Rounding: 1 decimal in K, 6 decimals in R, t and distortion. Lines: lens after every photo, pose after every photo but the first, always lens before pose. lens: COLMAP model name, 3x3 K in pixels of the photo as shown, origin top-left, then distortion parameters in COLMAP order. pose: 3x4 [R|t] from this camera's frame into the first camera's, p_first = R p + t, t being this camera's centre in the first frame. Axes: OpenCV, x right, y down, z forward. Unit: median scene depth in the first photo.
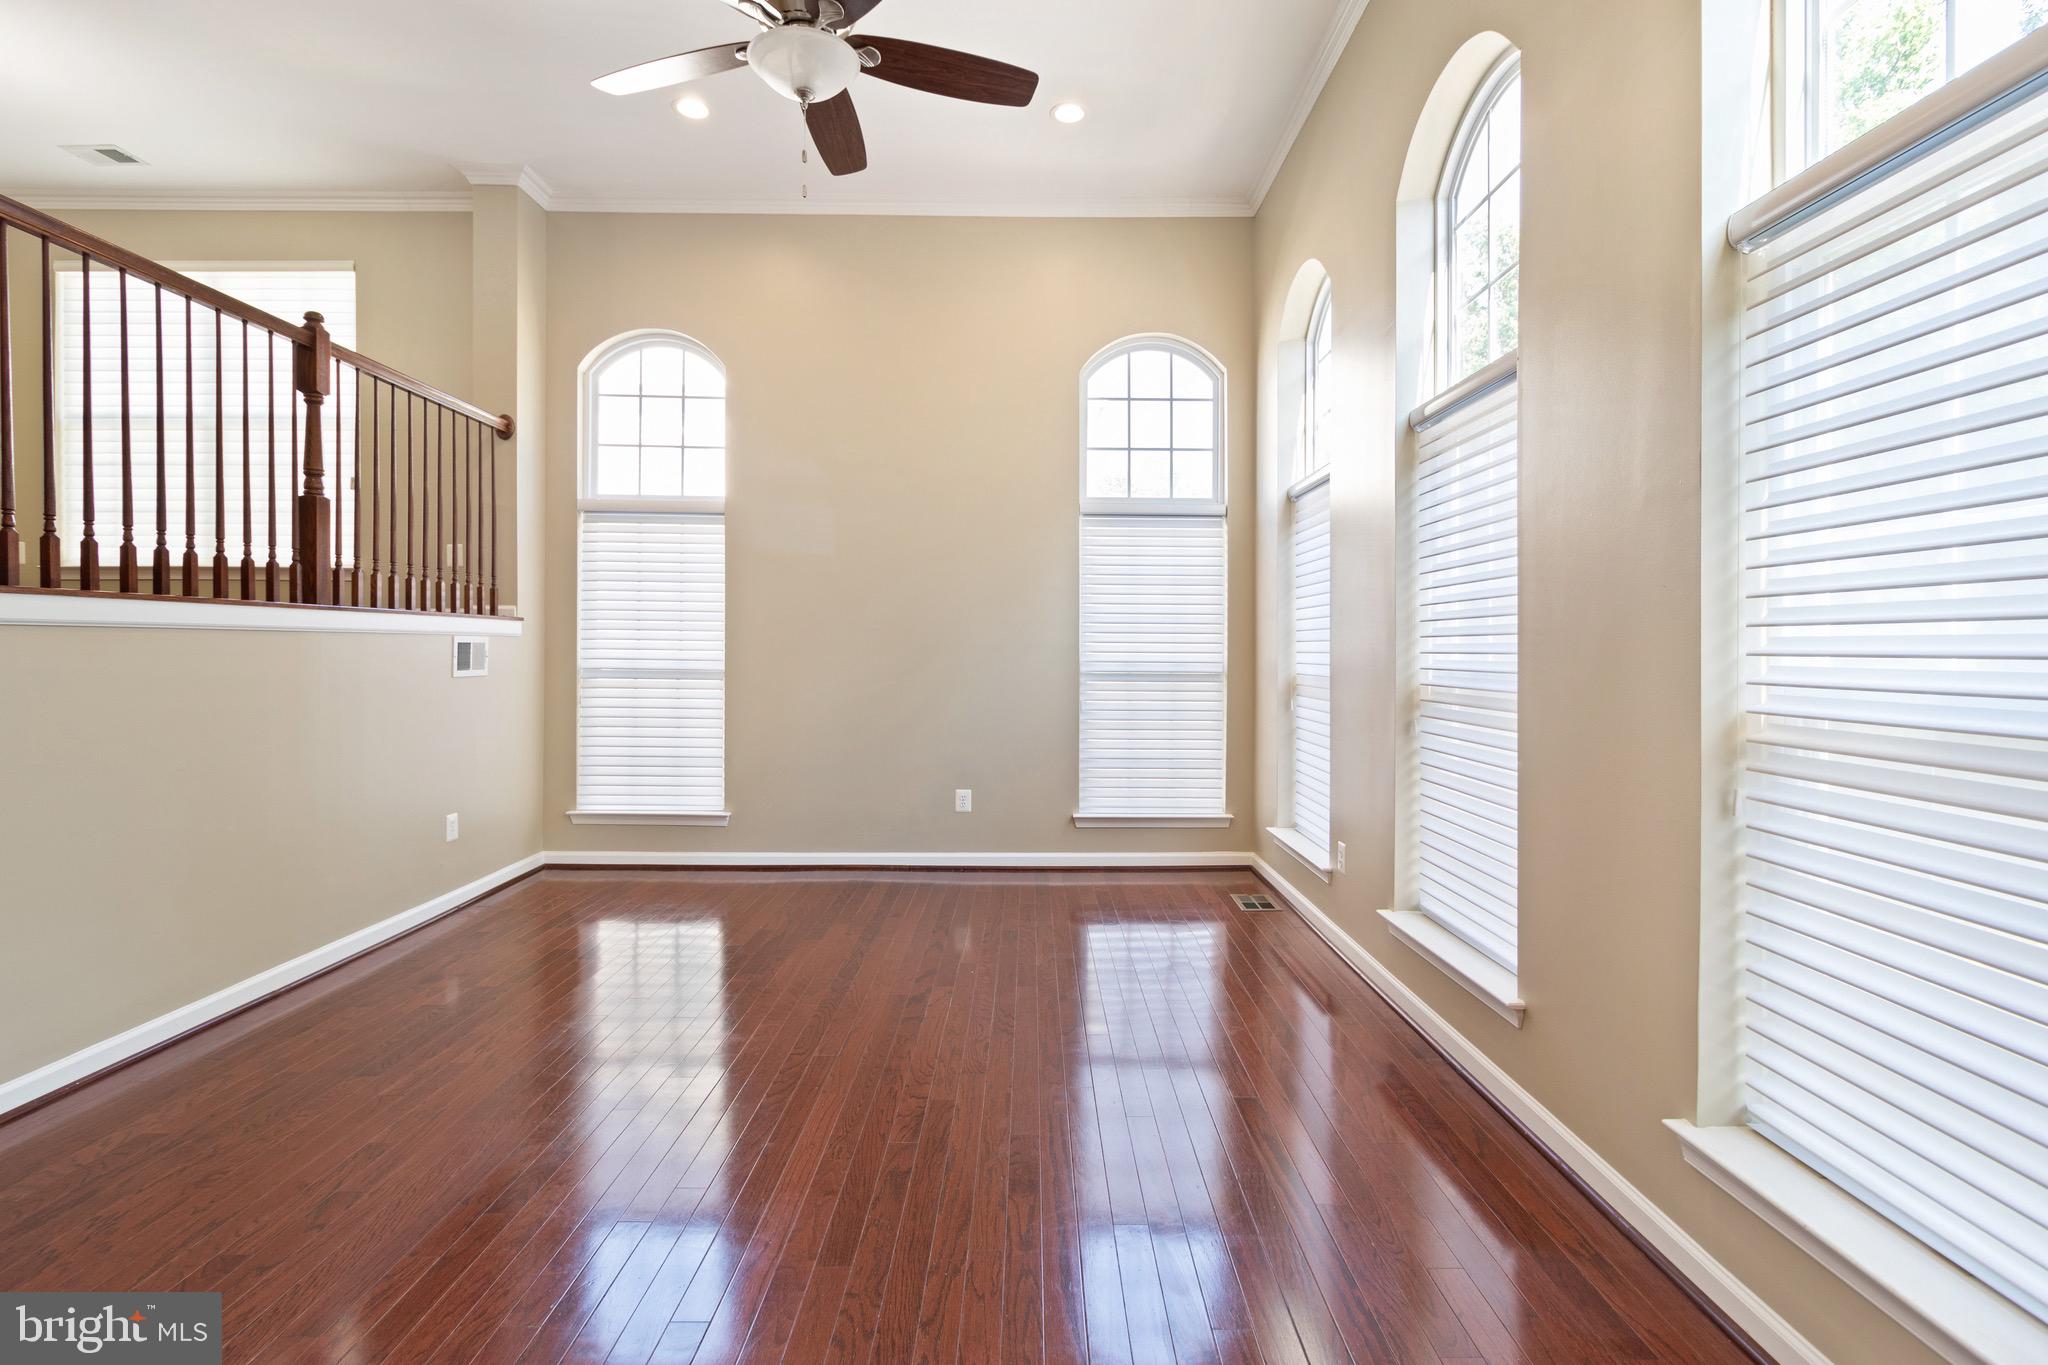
lens RADIAL K [[953.7, 0, 1028.9], [0, 953.7, 661.6], [0, 0, 1]] dist [-0.001185, 0.000086]
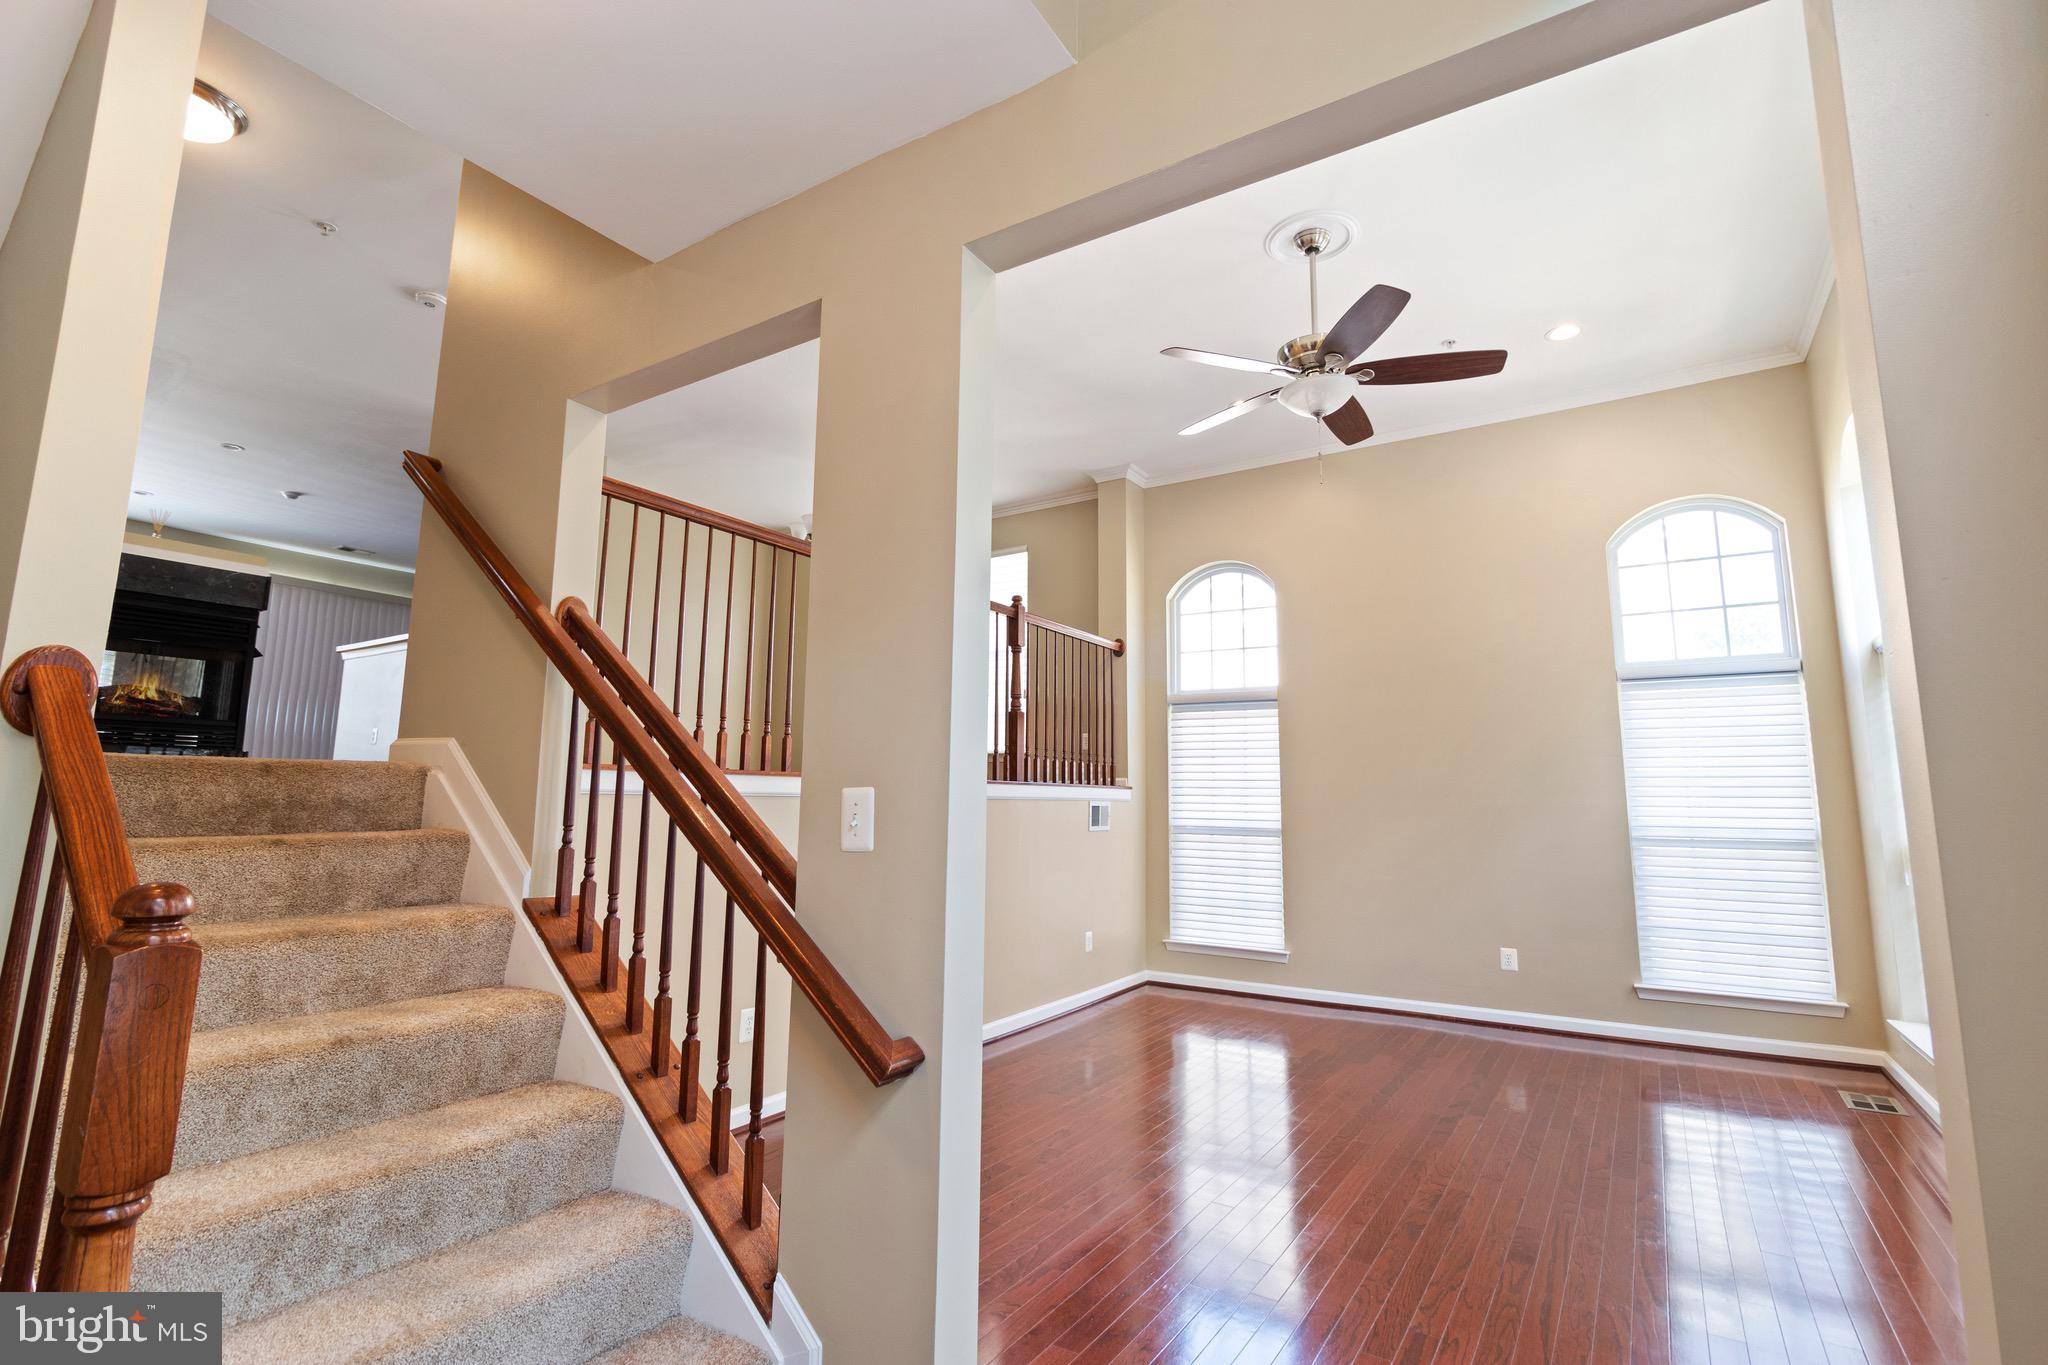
lens RADIAL K [[953.7, 0, 1028.9], [0, 953.7, 661.6], [0, 0, 1]] dist [-0.001185, 0.000086]
pose [[0.840110, -0.078034, -0.536774, 0.080847], [-0.011526, 0.986806, -0.161497, -0.001741], [0.542294, 0.141862, 0.828126, -0.212231]]
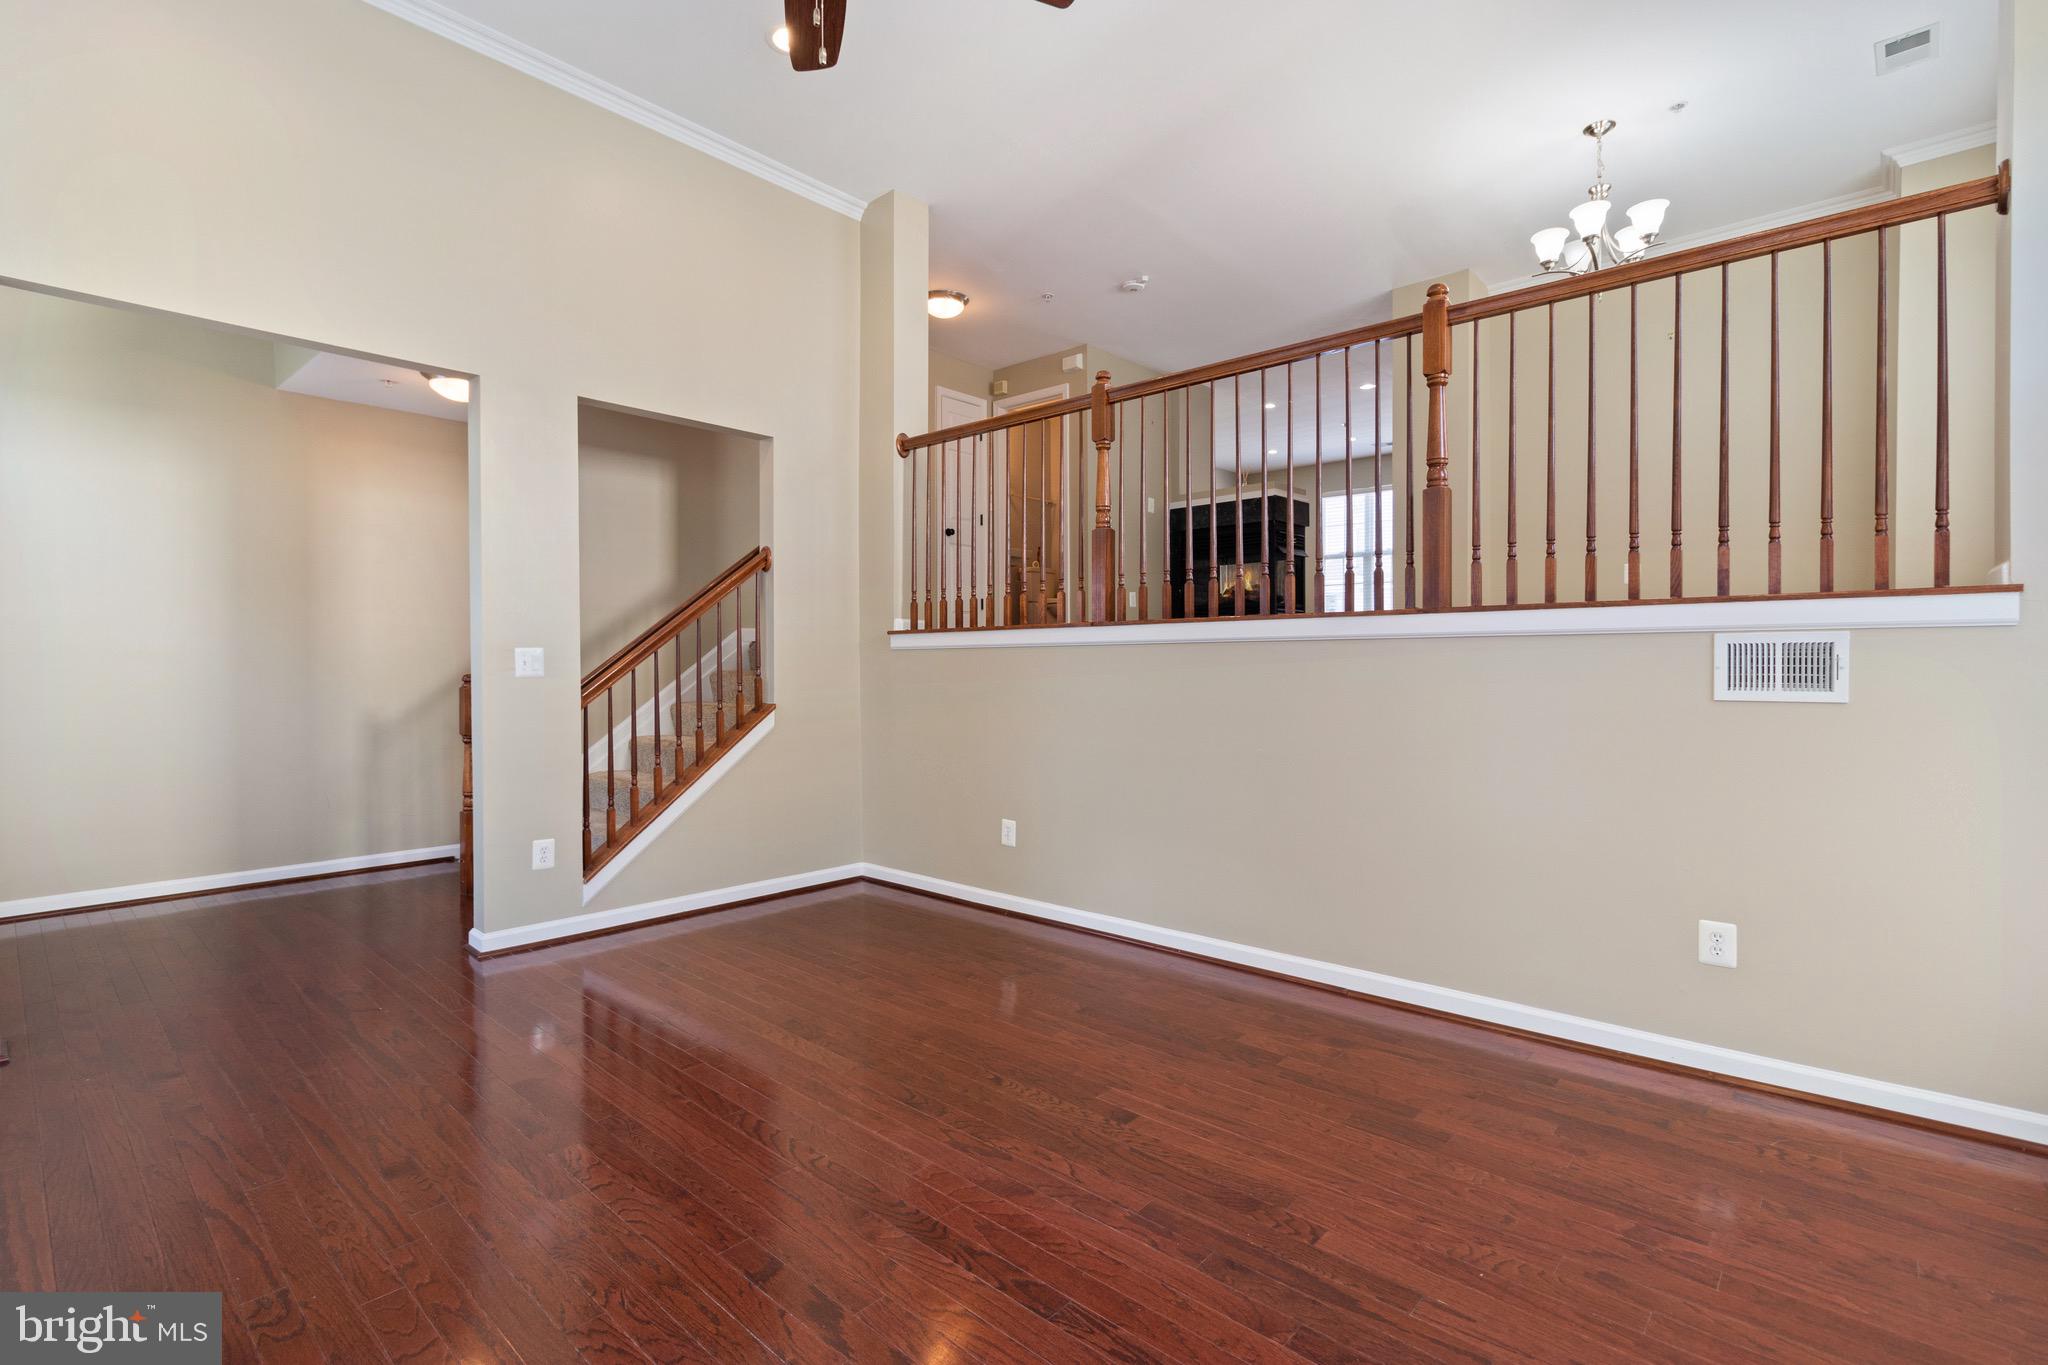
lens RADIAL K [[953.7, 0, 1028.9], [0, 953.7, 661.6], [0, 0, 1]] dist [-0.001185, 0.000086]
pose [[-0.667941, 0.003650, -0.744205, 0.135108], [-0.004995, 0.999943, 0.009388, -0.010898], [0.744197, 0.009988, -0.667885, 0.940873]]
